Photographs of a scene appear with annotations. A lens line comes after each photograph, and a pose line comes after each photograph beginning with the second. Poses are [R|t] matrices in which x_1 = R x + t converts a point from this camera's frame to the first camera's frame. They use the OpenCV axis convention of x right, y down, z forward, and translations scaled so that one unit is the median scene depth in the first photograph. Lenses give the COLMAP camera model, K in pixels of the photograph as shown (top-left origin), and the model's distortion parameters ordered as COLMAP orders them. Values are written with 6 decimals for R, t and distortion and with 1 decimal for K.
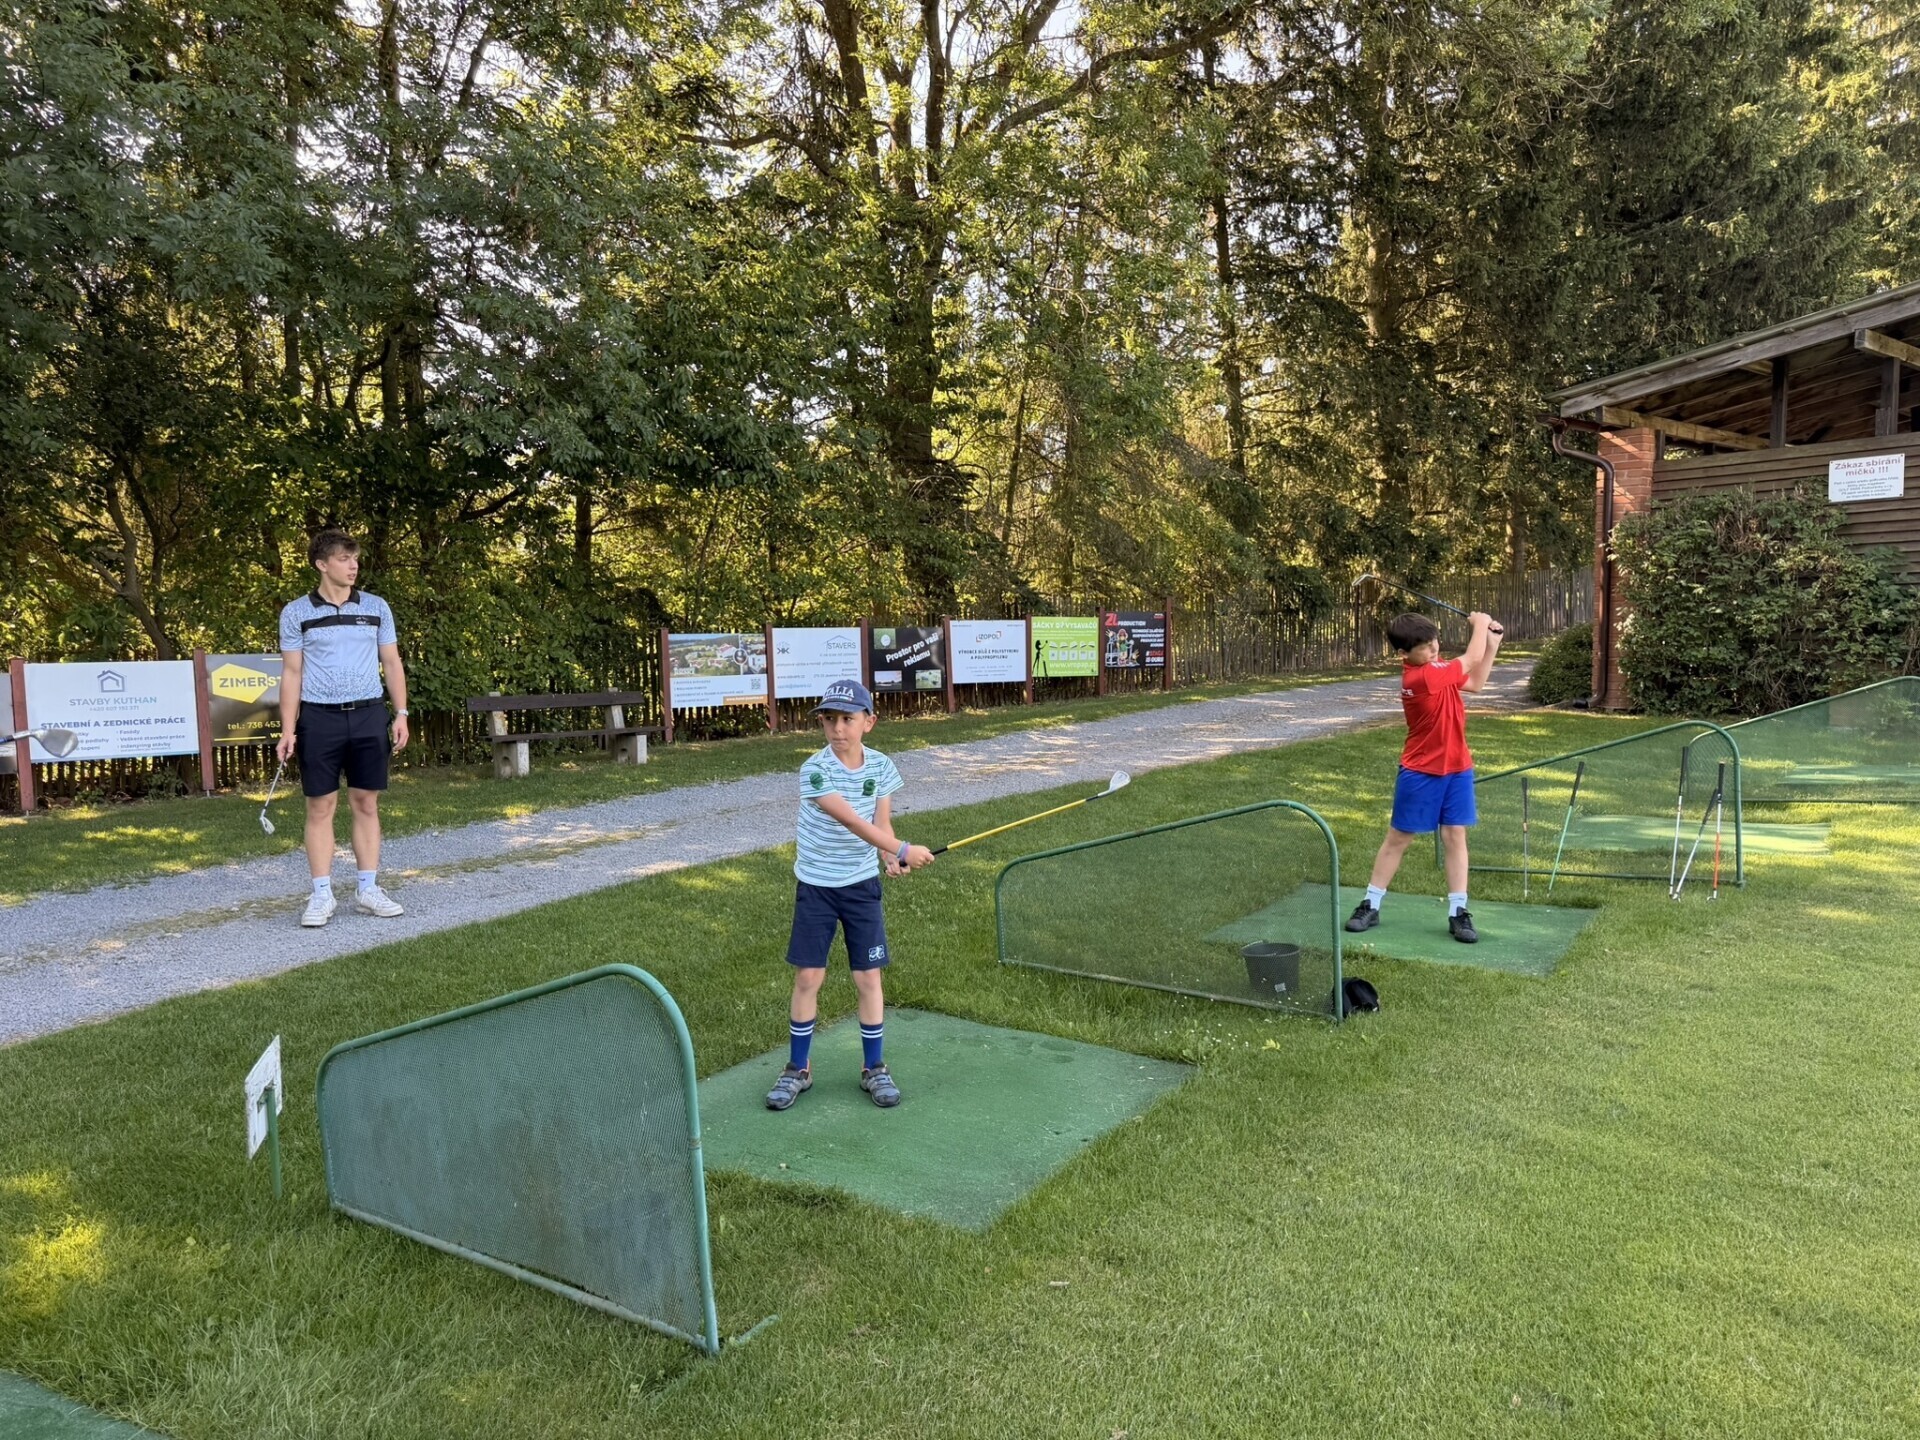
lens RADIAL K [[1367.9, 0, 965.6], [0, 1367.9, 725.1], [0, 0, 1]] dist [0.038447, -0.030868]
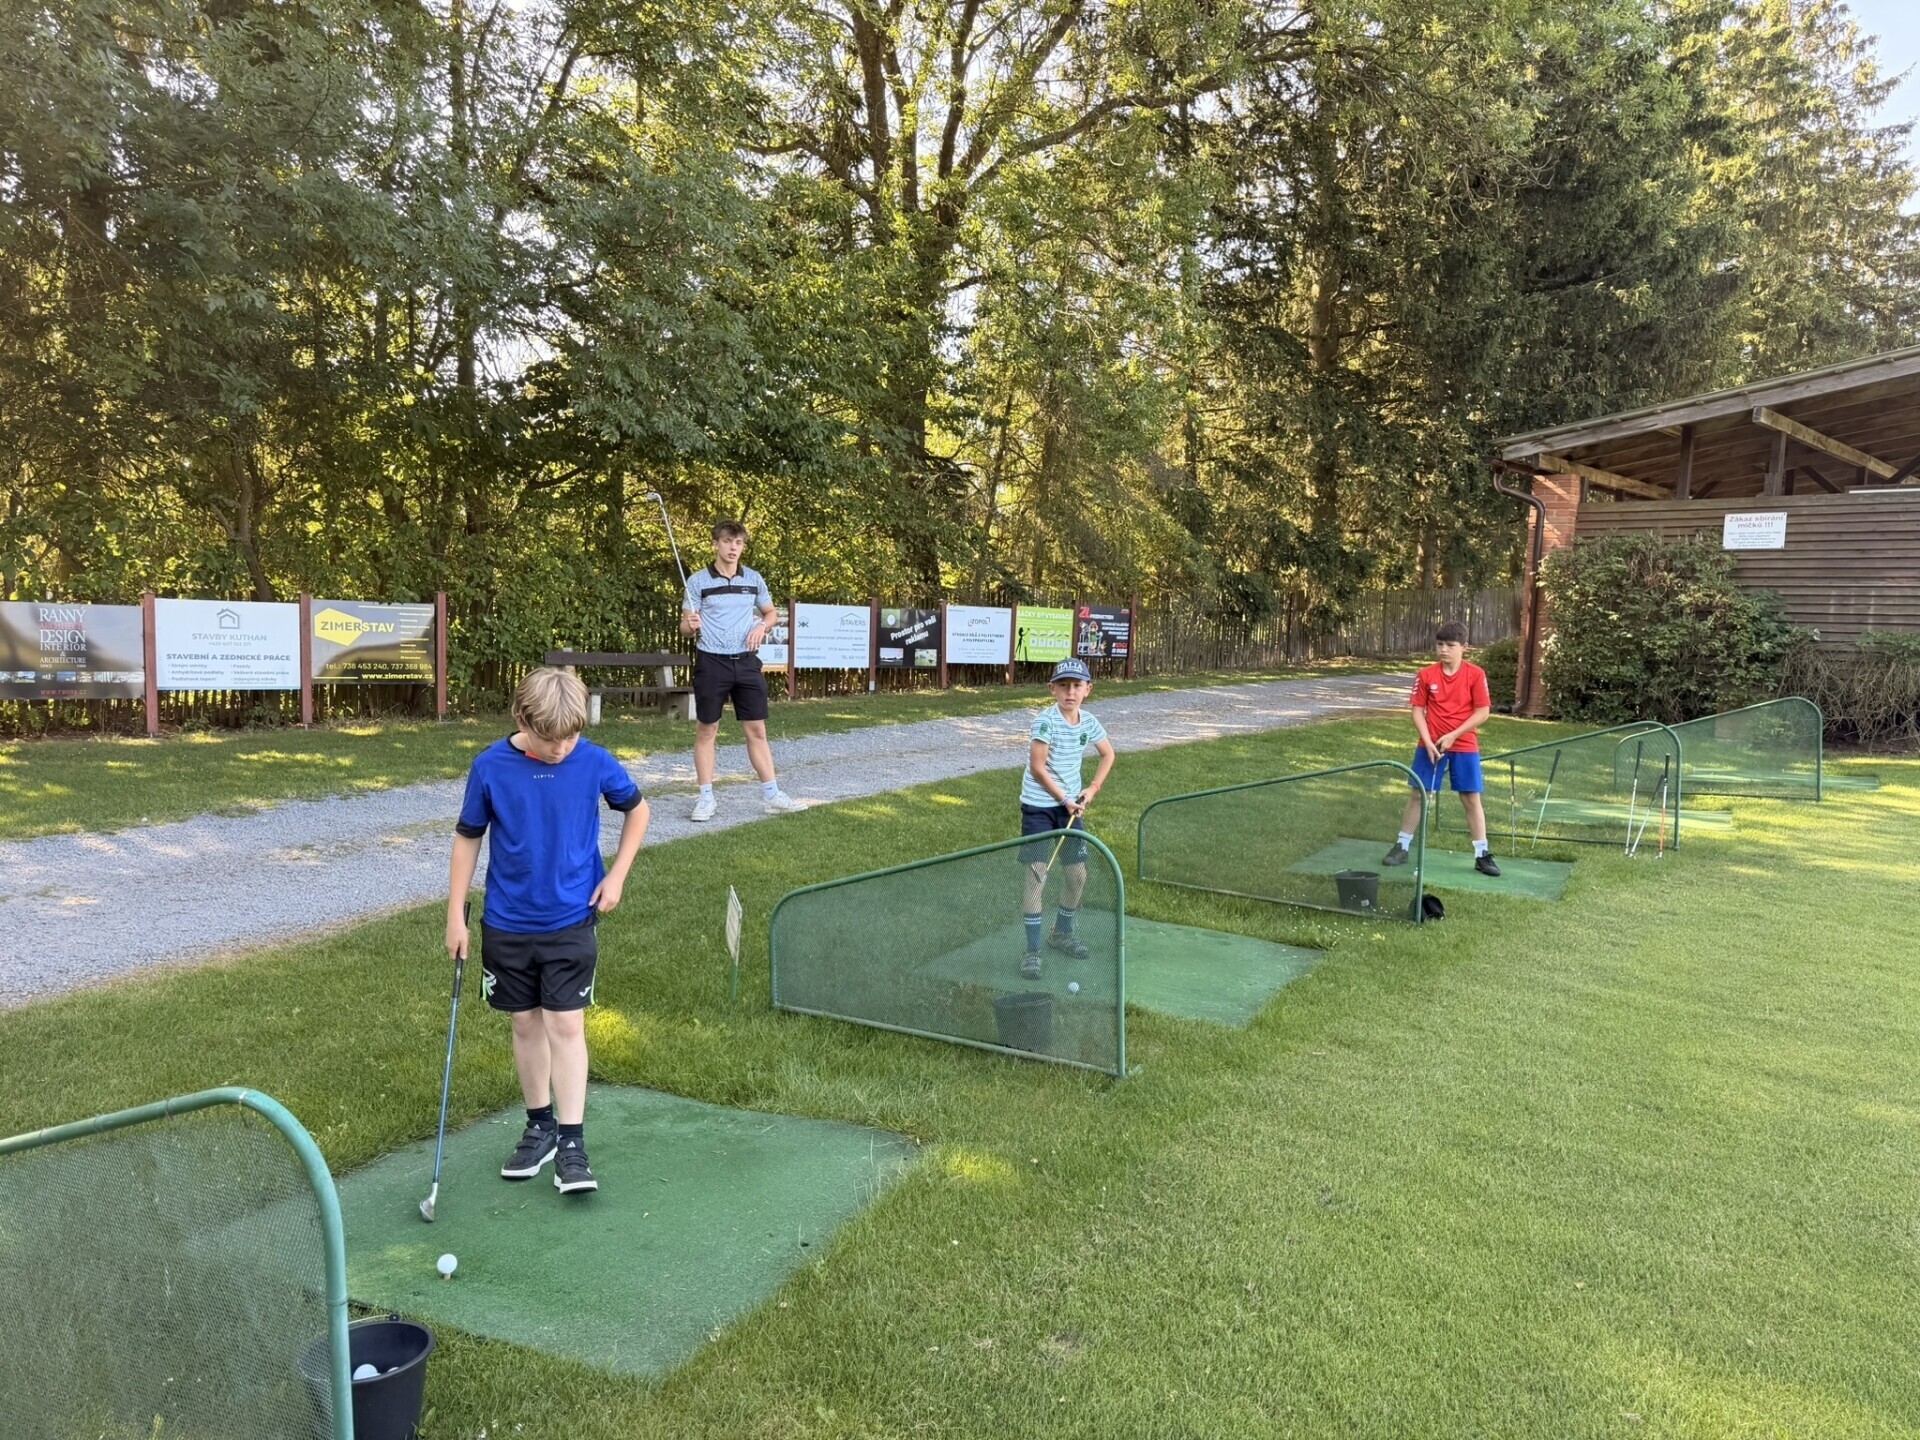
lens RADIAL K [[1367.9, 0, 967.3], [0, 1367.9, 710.9], [0, 0, 1]] dist [0.038447, -0.030868]
pose [[0.994787, 0.050254, 0.088734, -0.112560], [-0.050335, 0.998732, -0.001320, 0.010894], [-0.088687, -0.003154, 0.996055, -0.115538]]
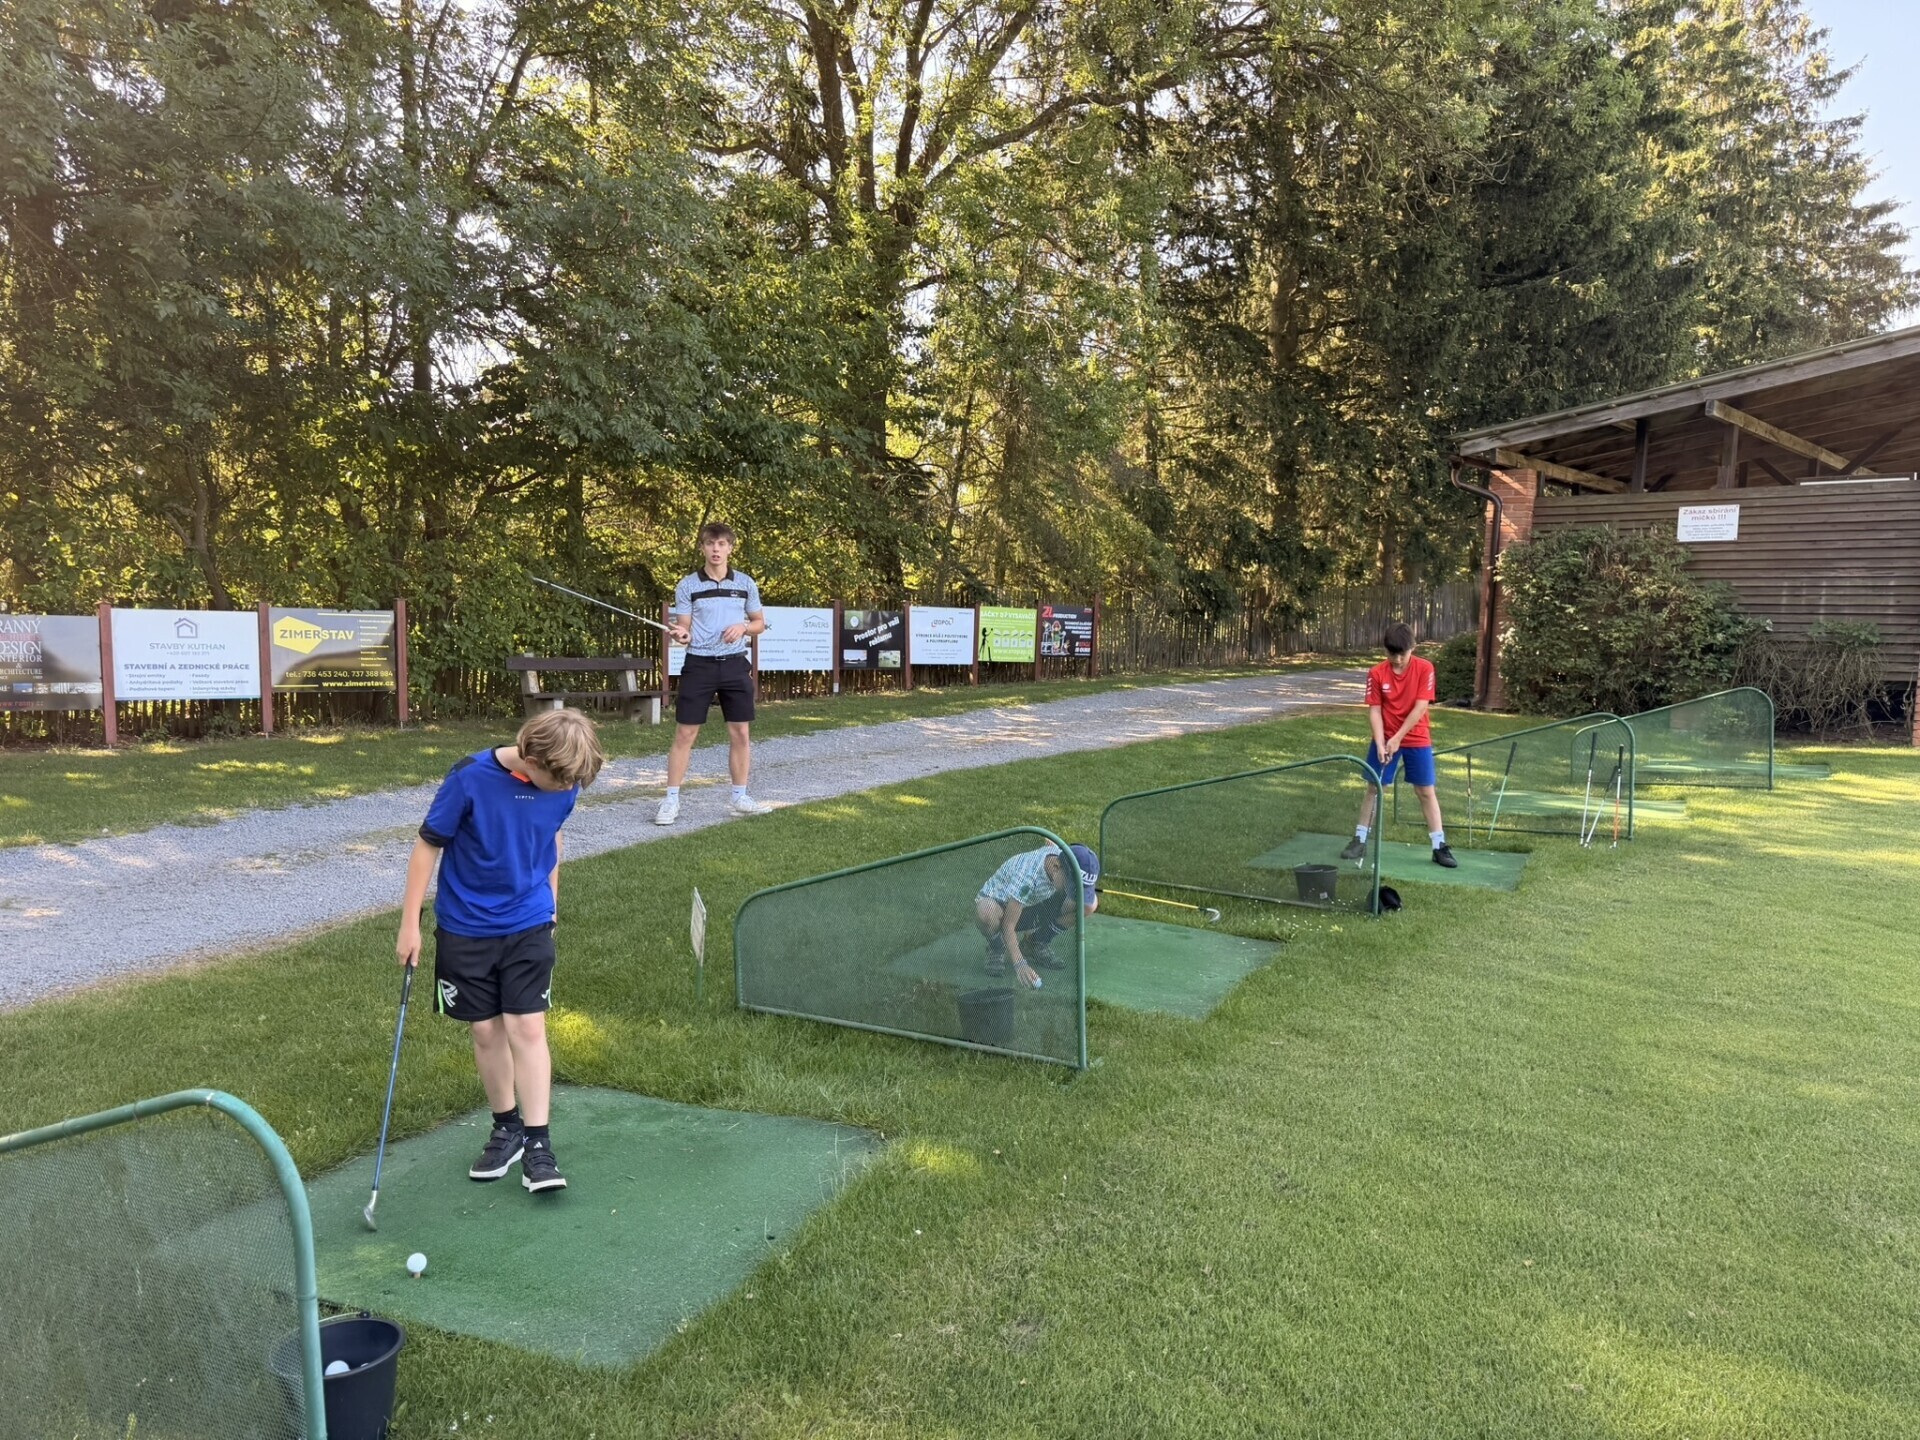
lens RADIAL K [[1367.9, 0, 953.9], [0, 1367.9, 728.2], [0, 0, 1]] dist [0.038447, -0.030868]
pose [[0.993876, 0.036434, 0.104321, -0.111172], [-0.037700, 0.999237, 0.010191, 0.011052], [-0.103870, -0.014062, 0.994491, -0.118967]]
